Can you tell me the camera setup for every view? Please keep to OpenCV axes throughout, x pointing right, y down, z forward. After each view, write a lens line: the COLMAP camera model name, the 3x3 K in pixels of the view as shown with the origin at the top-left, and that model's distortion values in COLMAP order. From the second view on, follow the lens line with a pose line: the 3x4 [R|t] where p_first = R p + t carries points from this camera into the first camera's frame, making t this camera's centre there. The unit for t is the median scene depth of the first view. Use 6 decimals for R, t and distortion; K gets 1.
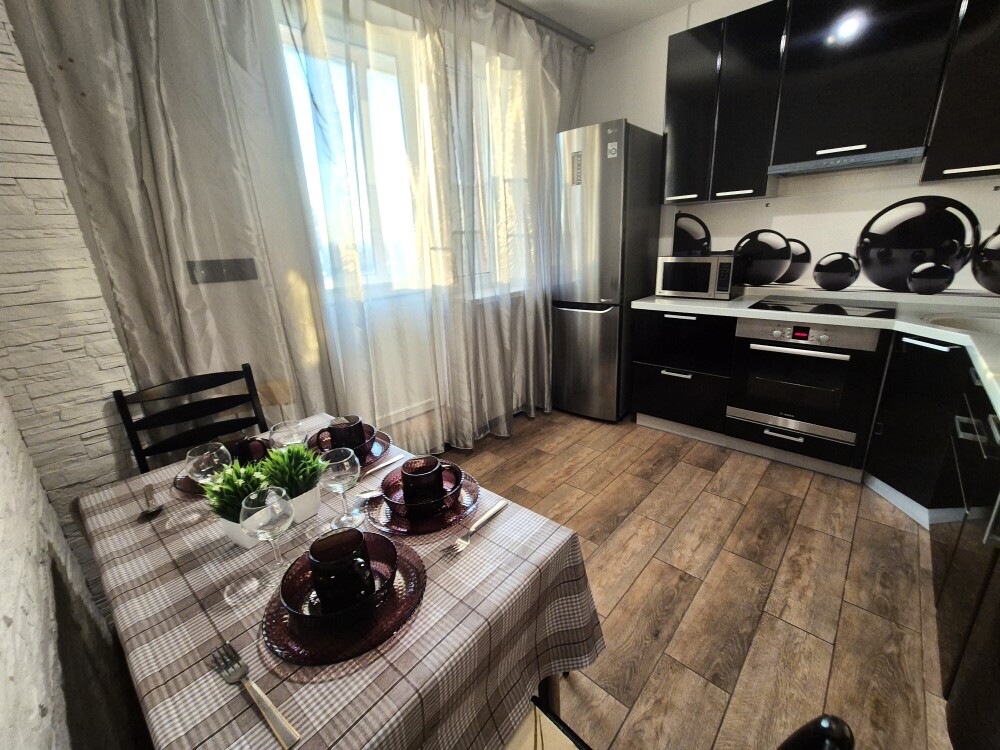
lens RADIAL K [[420.4, 0, 500.0], [0, 420.4, 375.0], [0, 0, 1]] dist [-0.000705, -0.000239]
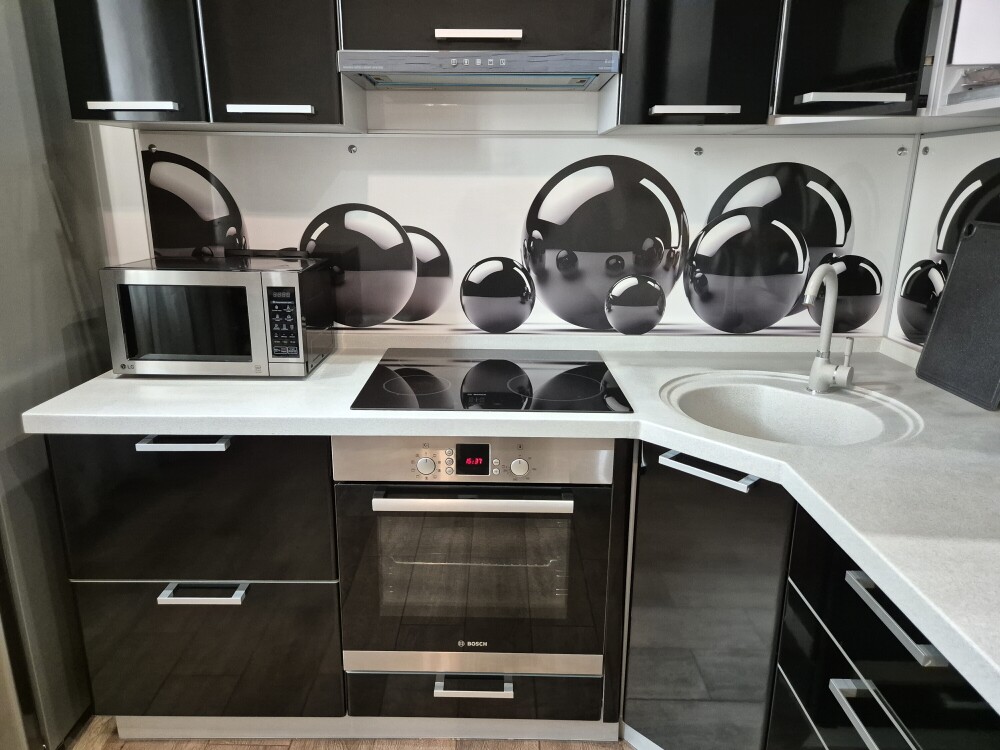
lens RADIAL K [[679.4, 0, 484.7], [0, 679.4, 364.6], [0, 0, 1]] dist [0.008180, 0.001661]
pose [[0.751012, -0.117141, 0.649814, 0.282161], [0.164585, 0.986285, -0.012419, -0.168020], [-0.639447, 0.116277, 0.759991, 0.443097]]
